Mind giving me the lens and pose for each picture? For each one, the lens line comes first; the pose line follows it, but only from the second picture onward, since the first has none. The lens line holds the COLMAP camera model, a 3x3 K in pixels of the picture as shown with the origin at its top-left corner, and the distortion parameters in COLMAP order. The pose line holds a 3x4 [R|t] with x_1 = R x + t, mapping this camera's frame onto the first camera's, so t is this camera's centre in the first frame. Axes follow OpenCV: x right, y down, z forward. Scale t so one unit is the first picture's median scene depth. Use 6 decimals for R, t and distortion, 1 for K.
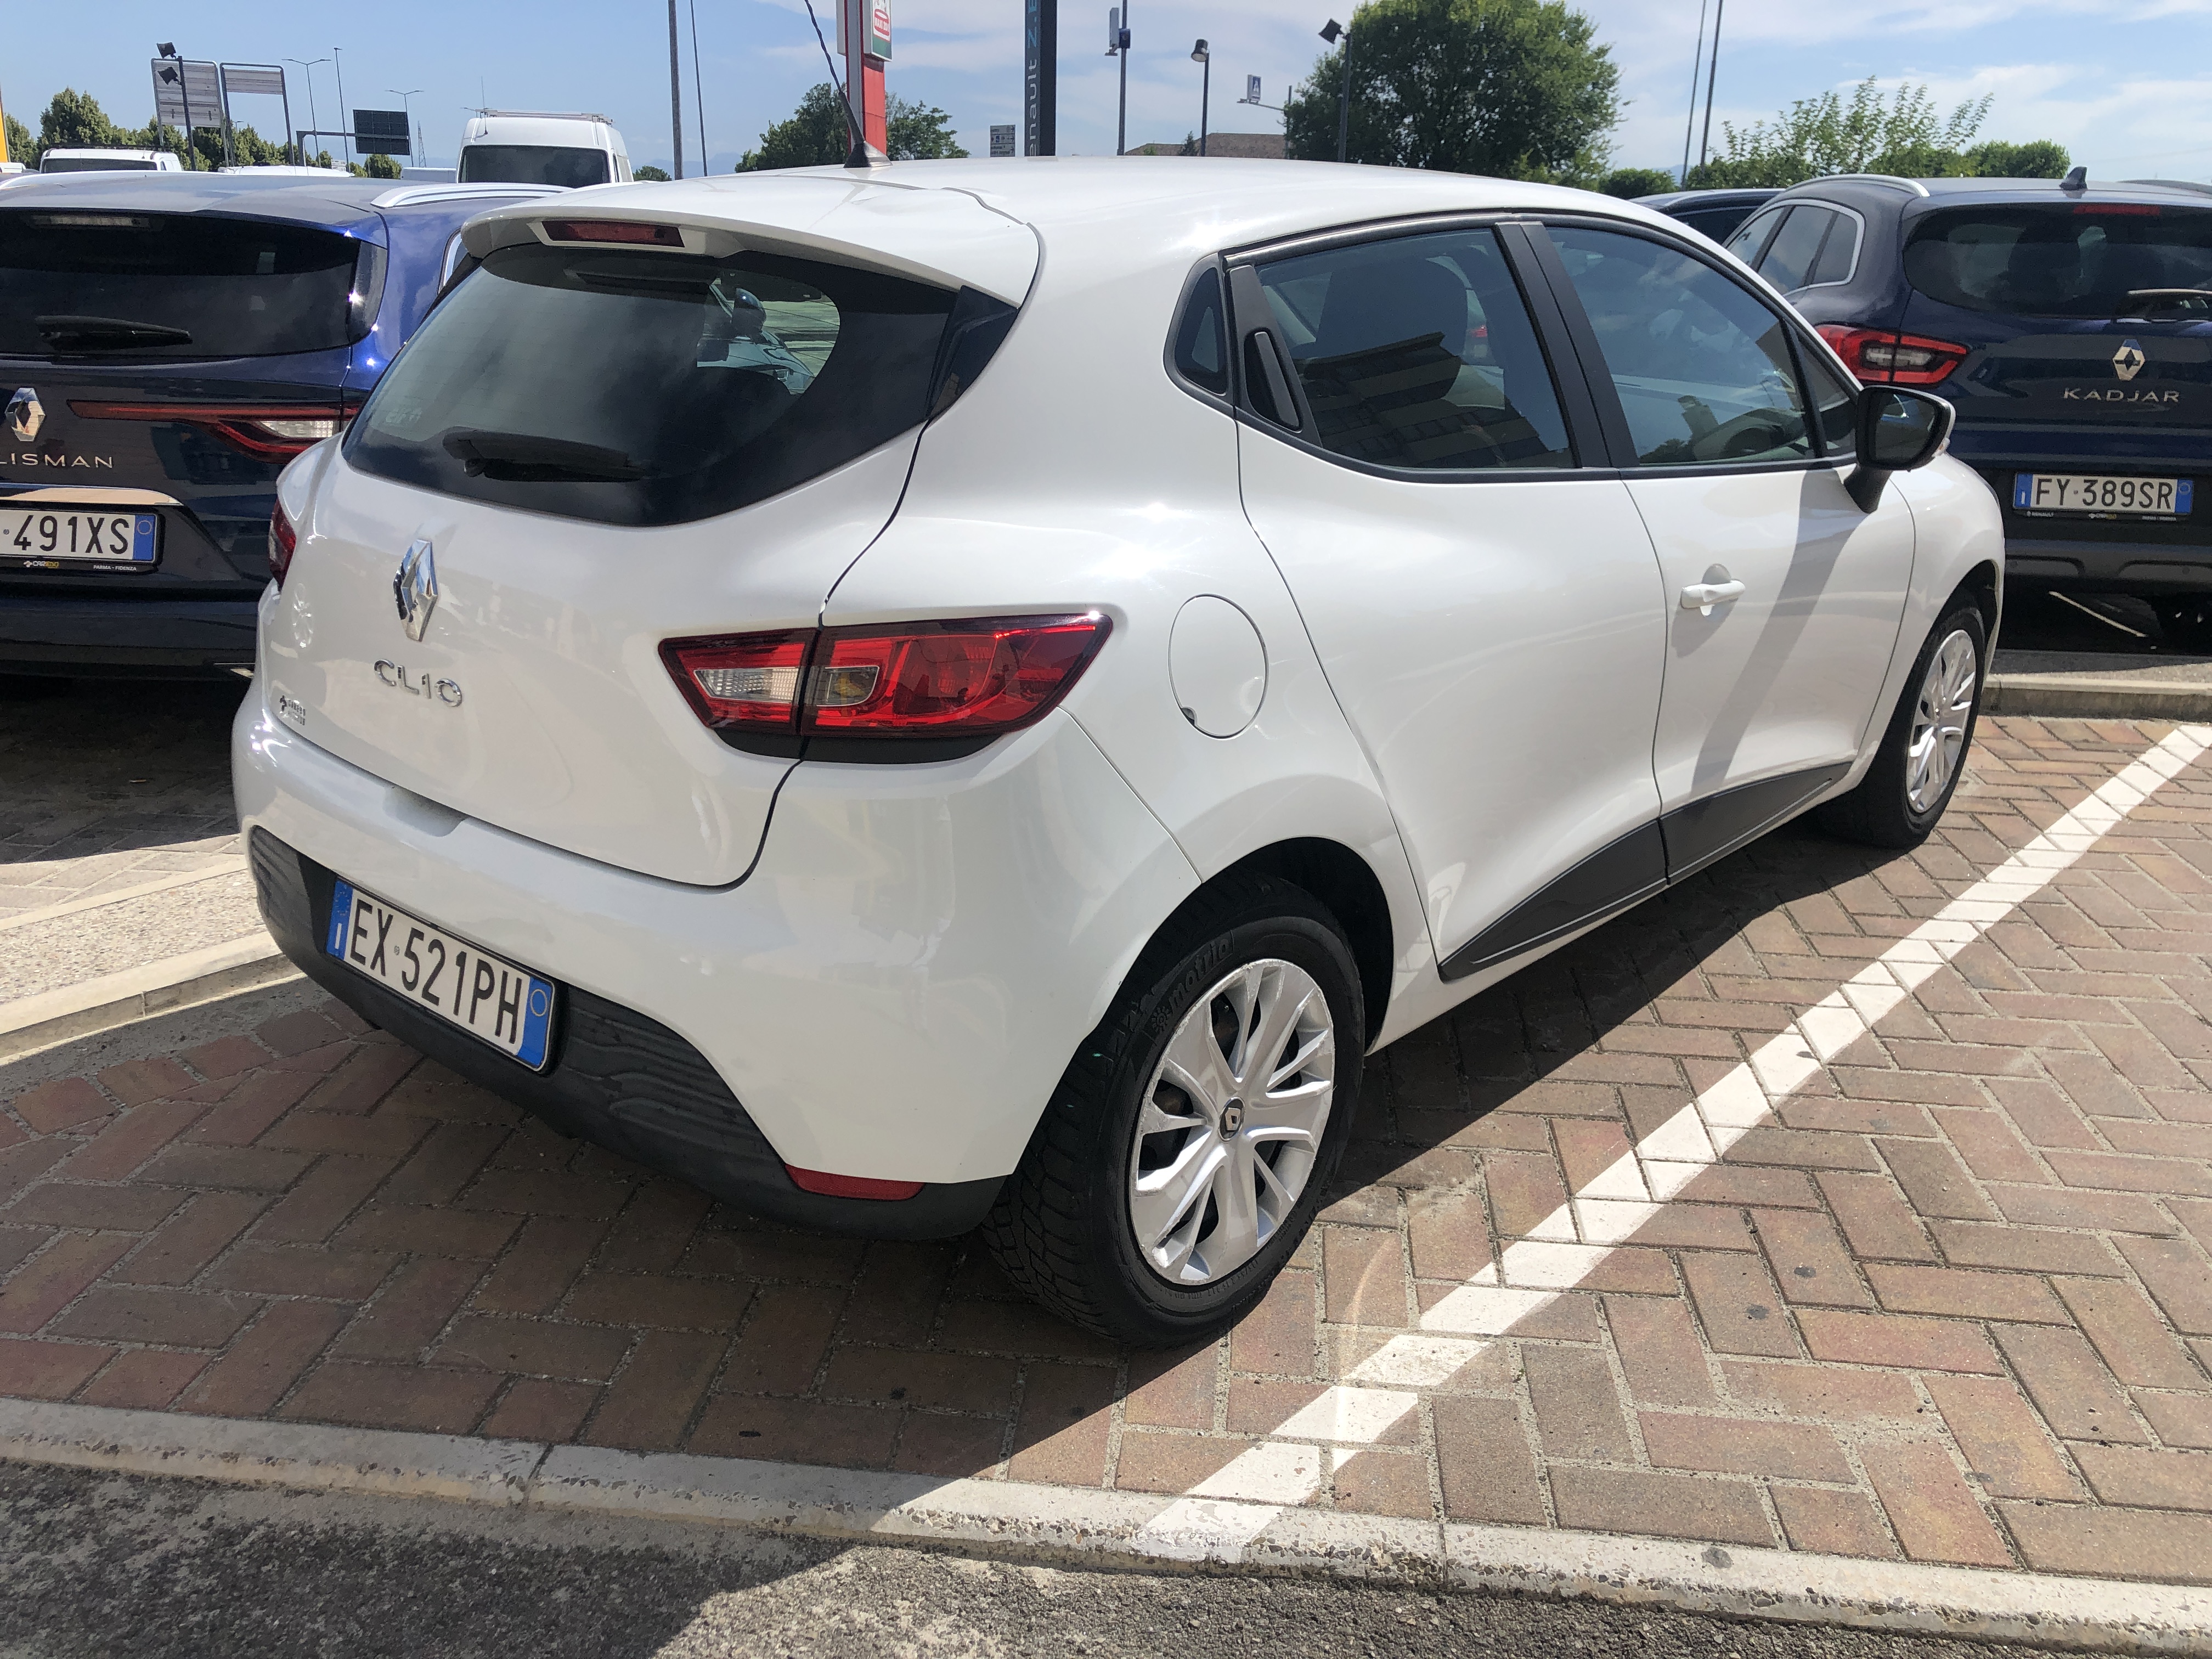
lens RADIAL K [[1828.5, 0, 1106.0], [0, 1828.5, 829.5], [0, 0, 1]] dist [0.019633, -0.013338]
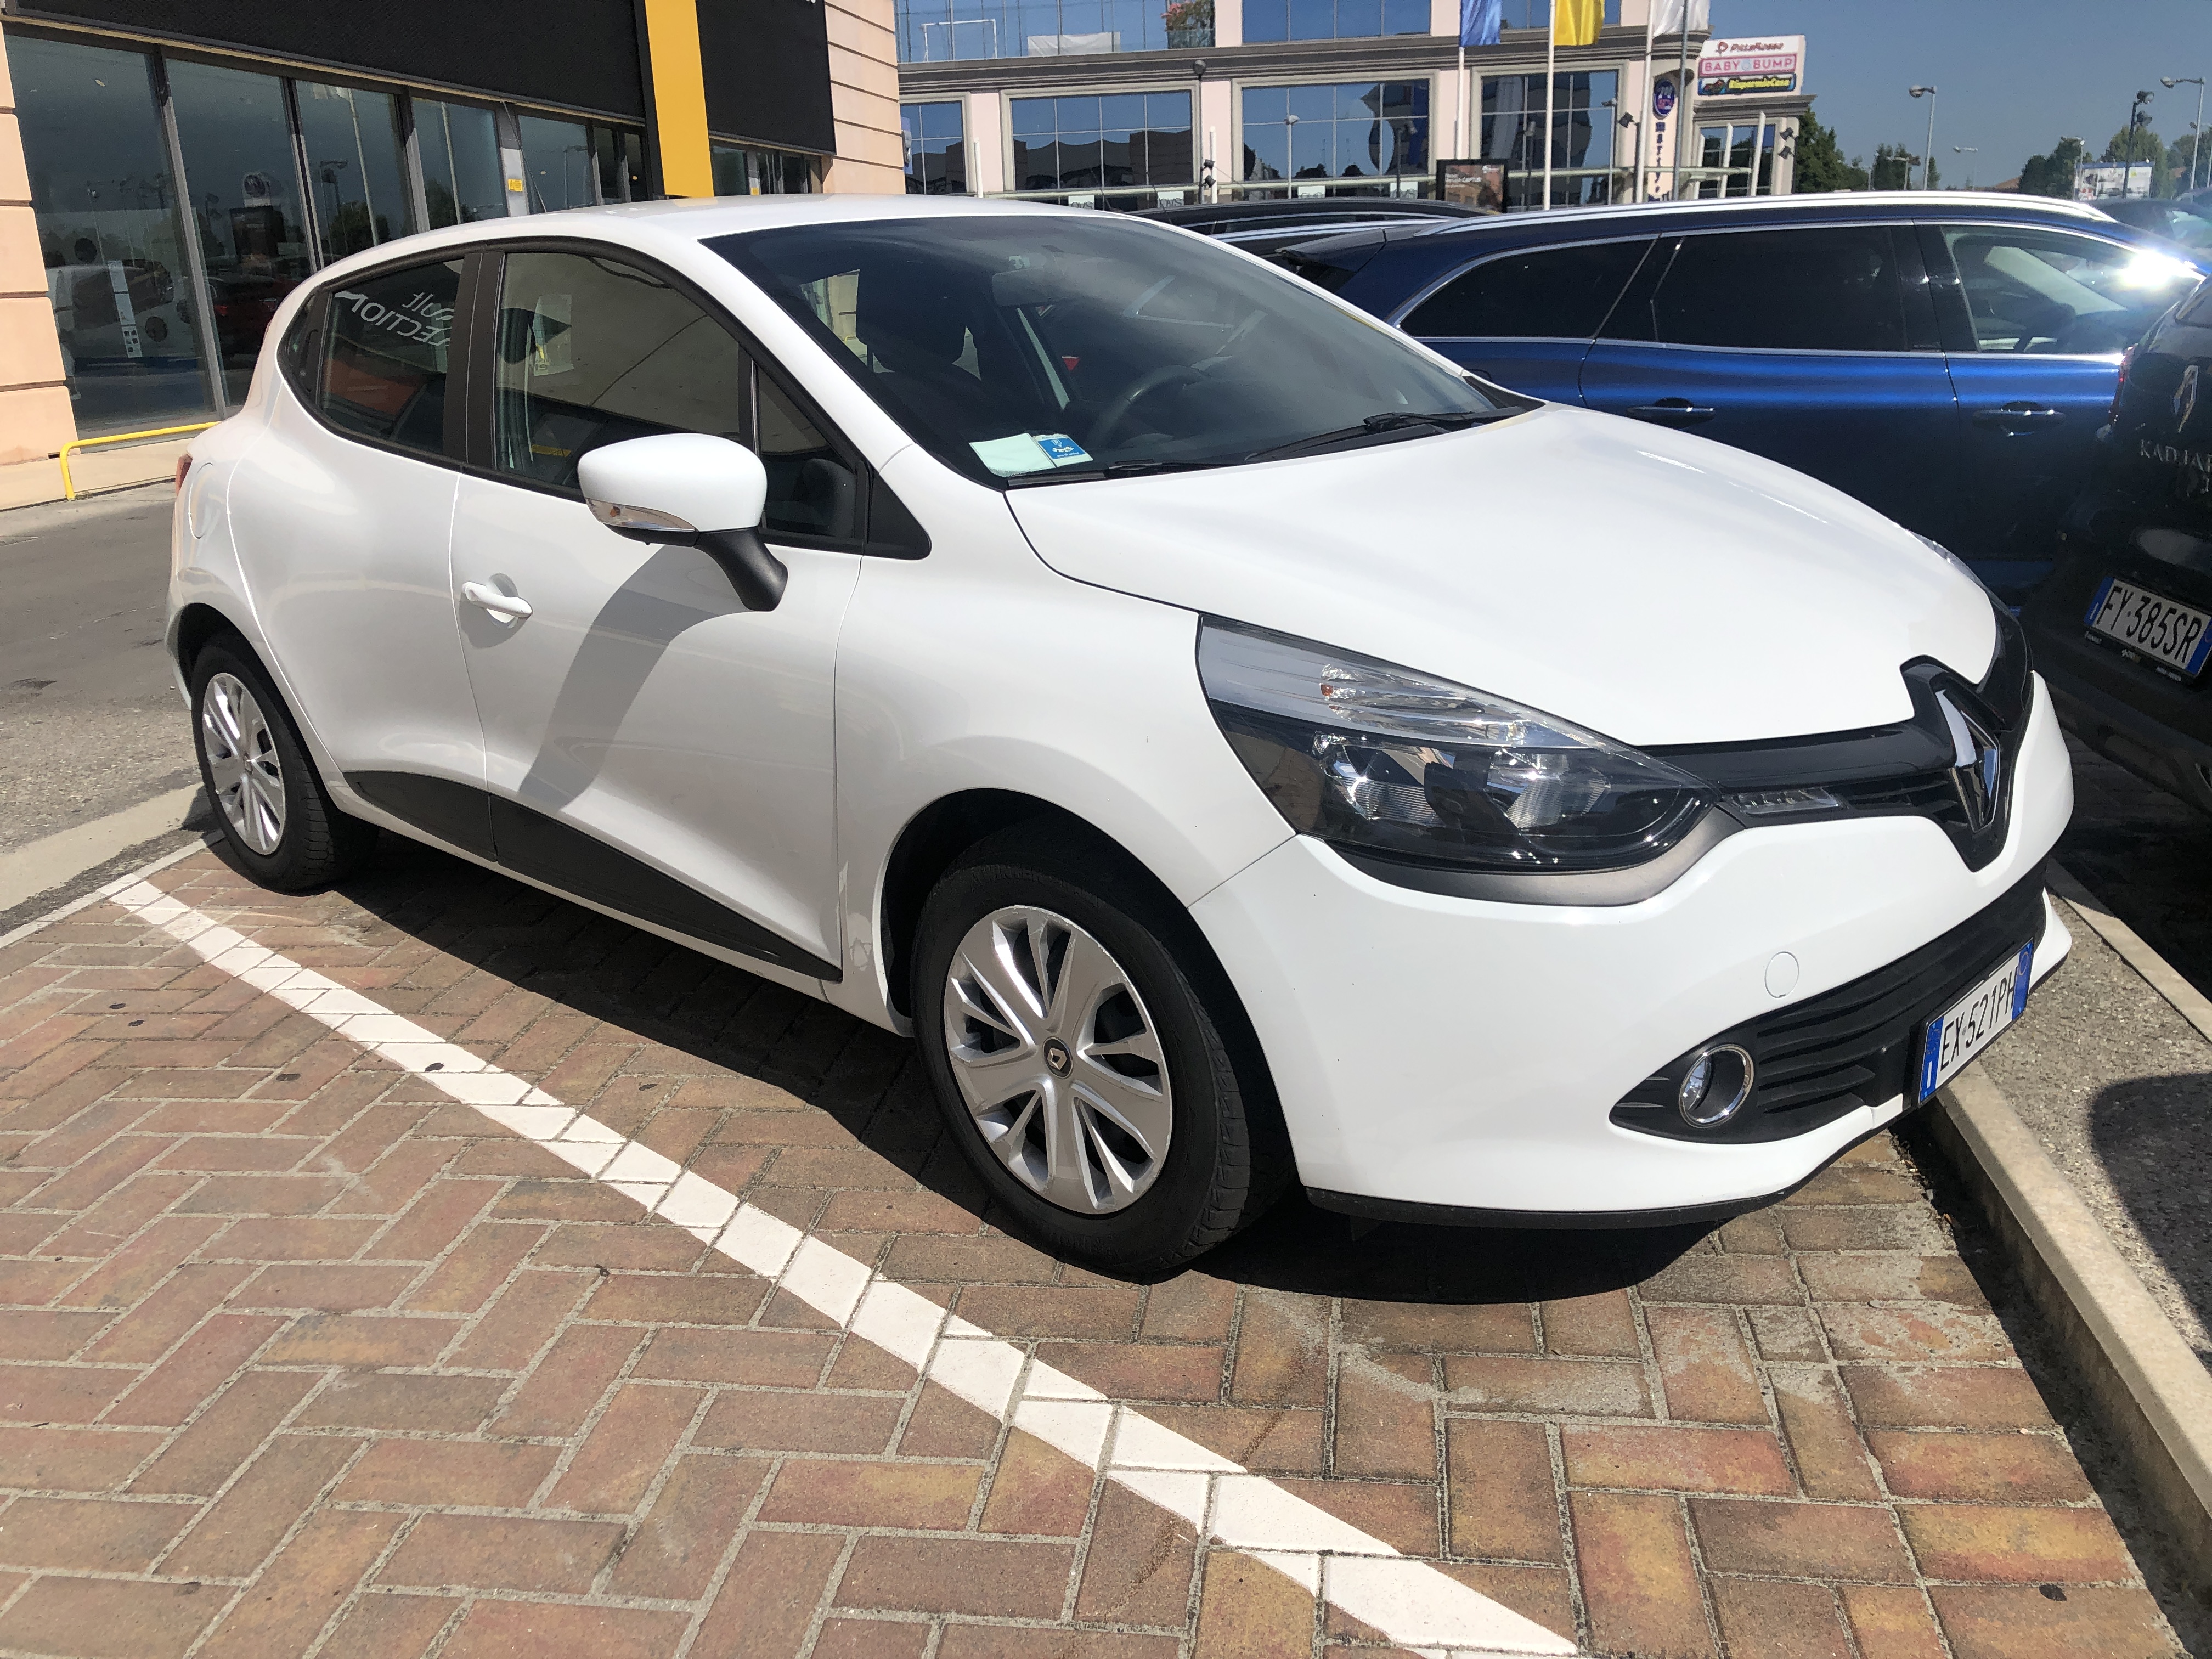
lens RADIAL K [[1828.5, 0, 1106.0], [0, 1828.5, 829.5], [0, 0, 1]] dist [0.019633, -0.013338]
pose [[-0.052806, 0.279028, -0.958830, 1.321407], [-0.275679, 0.918783, 0.282556, -0.392843], [0.959798, 0.279250, 0.028405, 1.315133]]
